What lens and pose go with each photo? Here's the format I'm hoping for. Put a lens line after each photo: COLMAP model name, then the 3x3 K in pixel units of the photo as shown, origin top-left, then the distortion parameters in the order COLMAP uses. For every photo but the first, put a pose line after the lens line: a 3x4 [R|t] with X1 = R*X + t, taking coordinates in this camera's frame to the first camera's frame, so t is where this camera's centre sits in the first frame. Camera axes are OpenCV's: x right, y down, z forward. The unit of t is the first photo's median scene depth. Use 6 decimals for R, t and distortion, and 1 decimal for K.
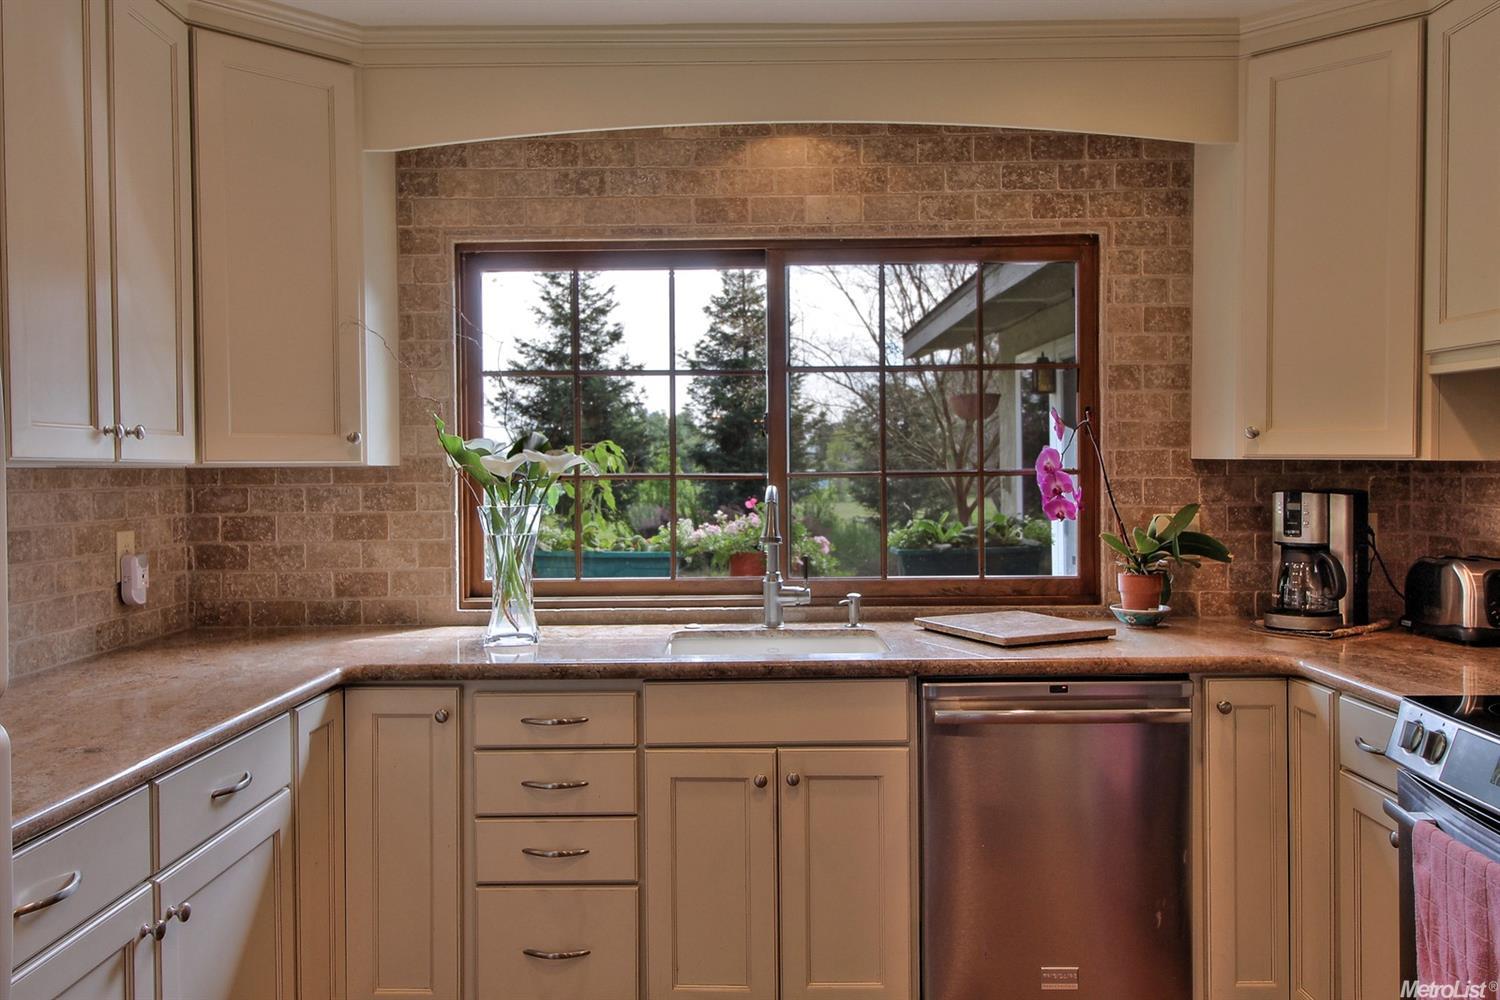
lens RADIAL K [[1170.2, 0, 738.3], [0, 1170.2, 482.9], [0, 0, 1]] dist [0.013765, -0.008546]
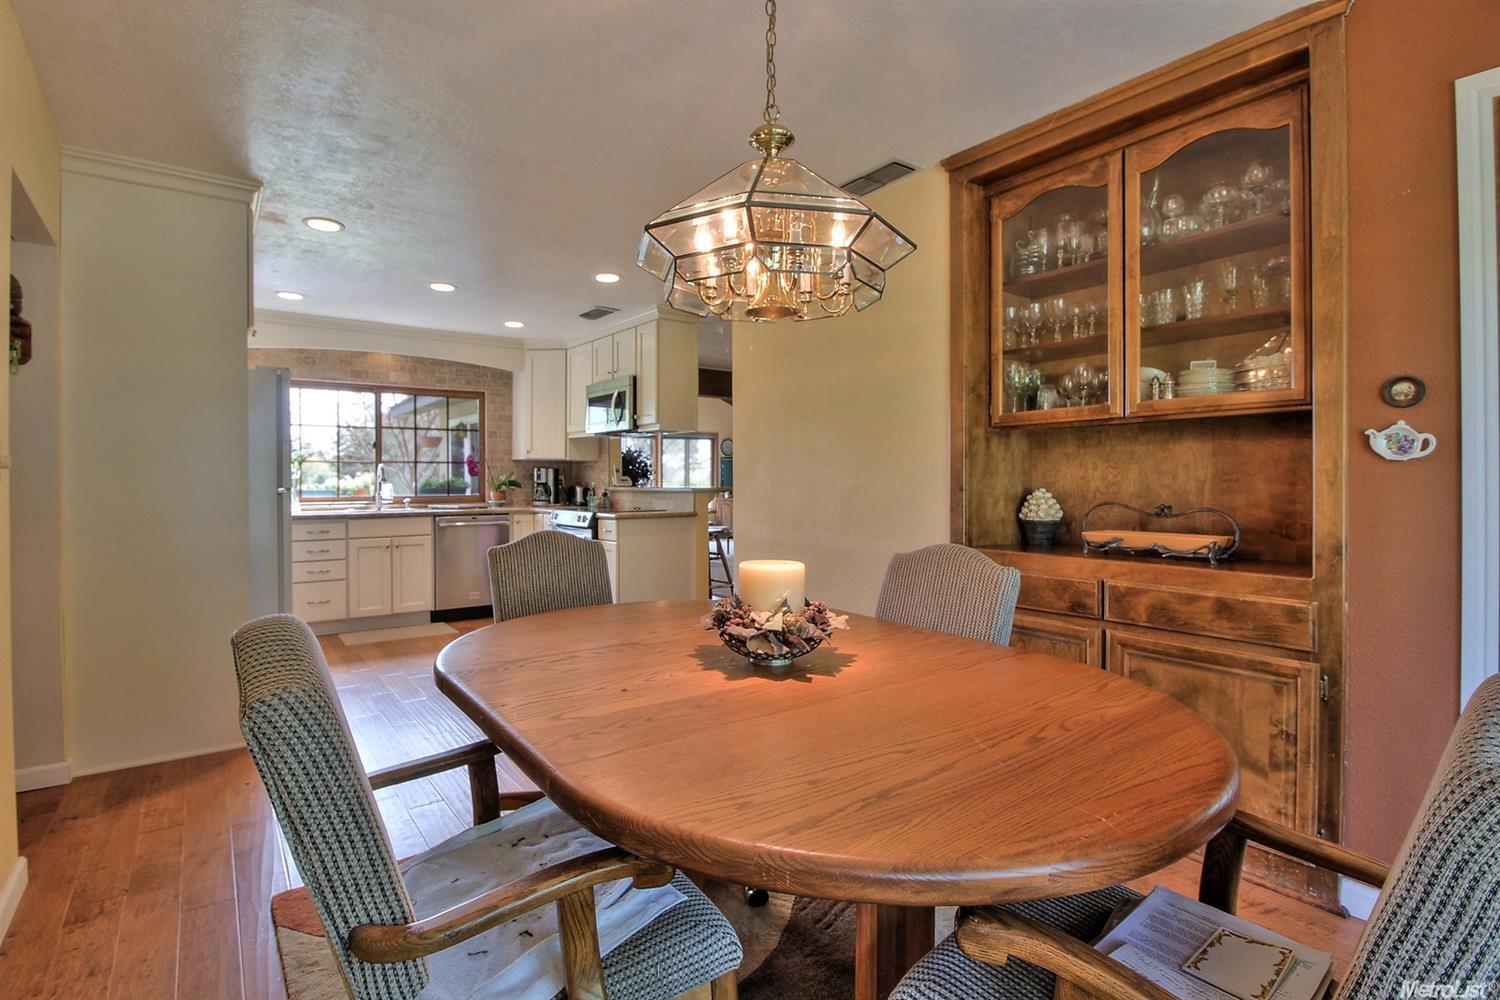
lens RADIAL K [[729.1, 0, 748.9], [0, 729.1, 487.9], [0, 0, 1]] dist [-0.009966, -0.000571]
pose [[0.799223, 0.000620, 0.601034, -0.341684], [0.004595, 0.999964, -0.007142, 0.081207], [-0.601016, 0.008470, 0.799192, -1.119839]]
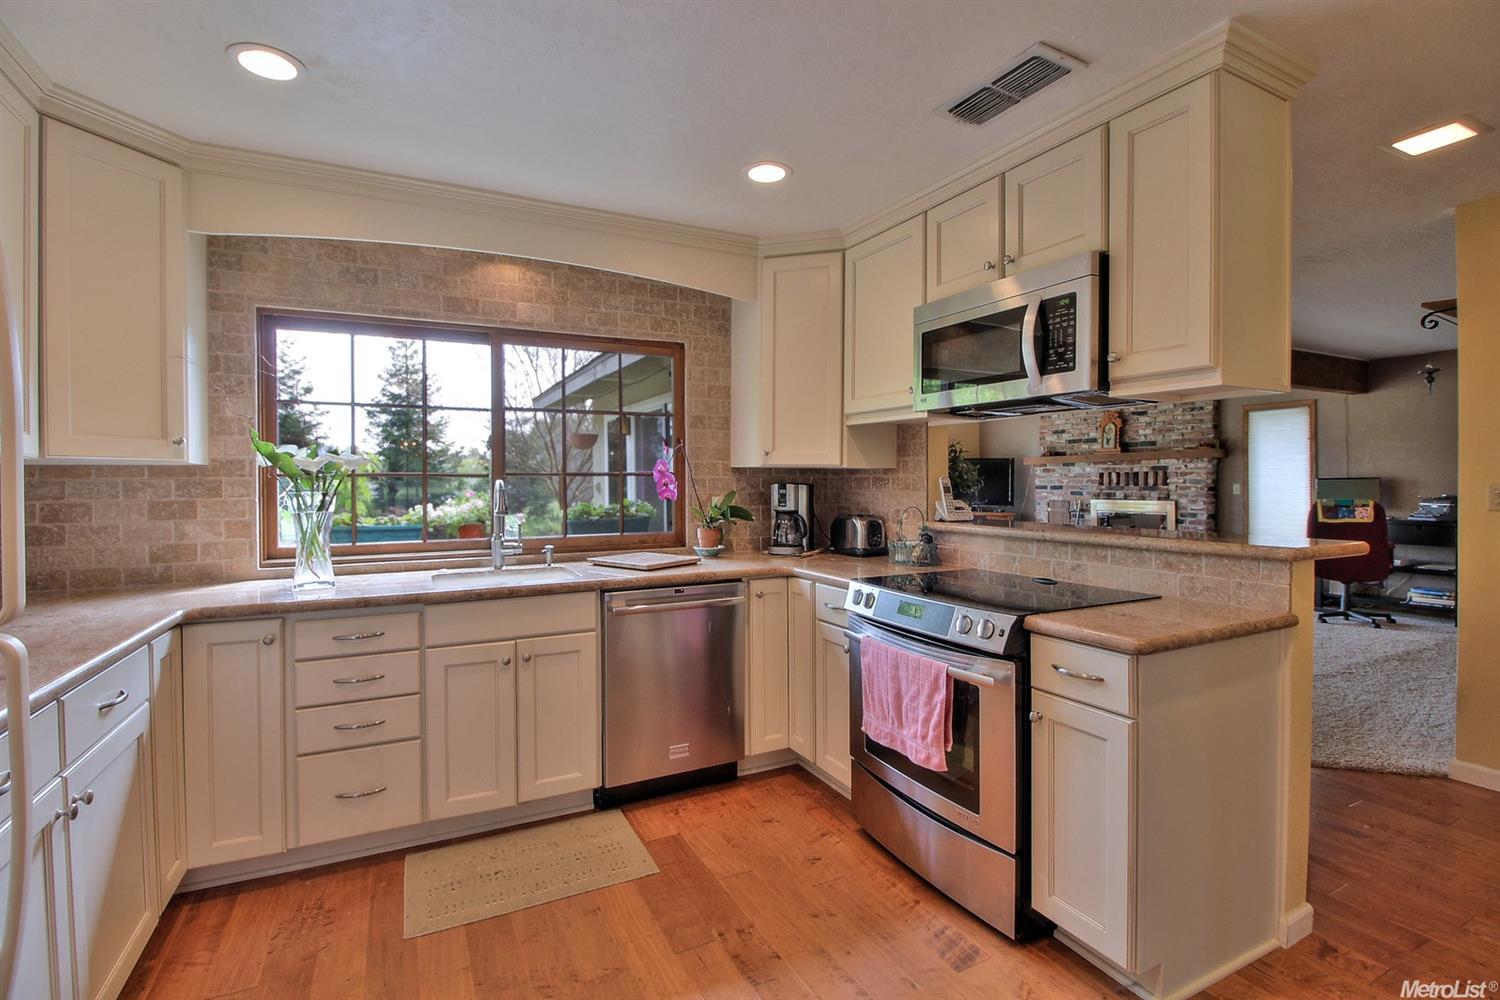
lens RADIAL K [[690.3, 0, 743.7], [0, 690.3, 489.0], [0, 0, 1]] dist [0.000532, -0.014372]
pose [[0.891683, -0.001376, 0.452658, -0.096091], [0.003645, 0.999985, -0.004141, 0.019000], [-0.452645, 0.005342, 0.891675, 0.005178]]
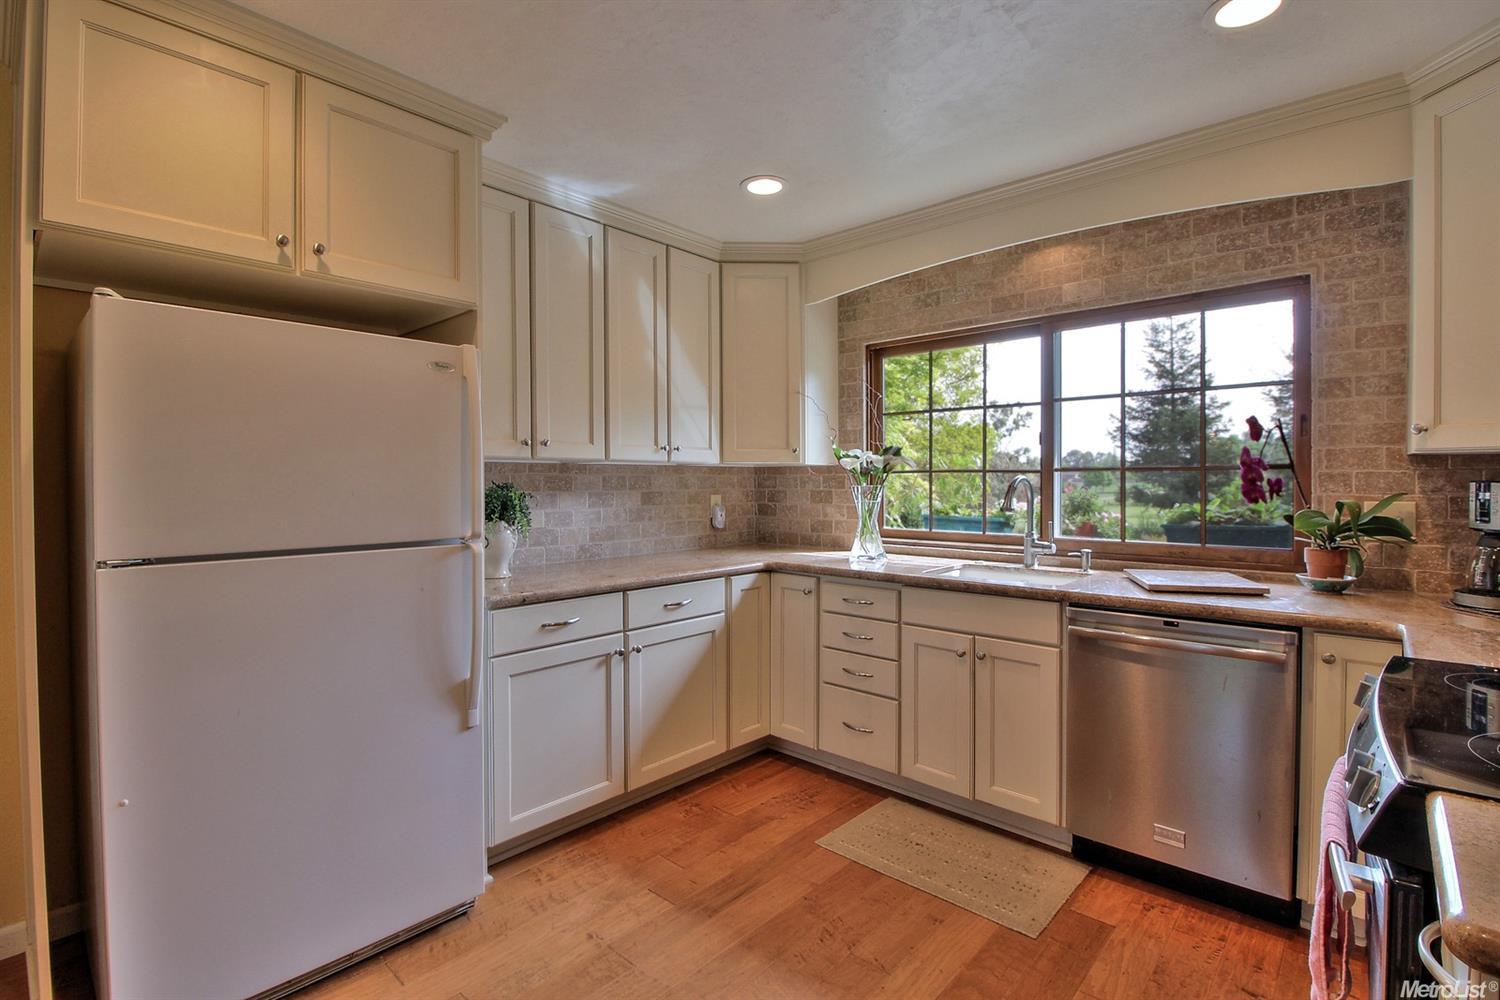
lens RADIAL K [[690.3, 0, 743.7], [0, 690.3, 489.0], [0, 0, 1]] dist [0.000532, -0.014372]
pose [[0.741333, 0.015885, -0.670949, 0.354731], [-0.012633, 0.999873, 0.009714, 0.015226], [0.671018, 0.001275, 0.741440, 0.063709]]
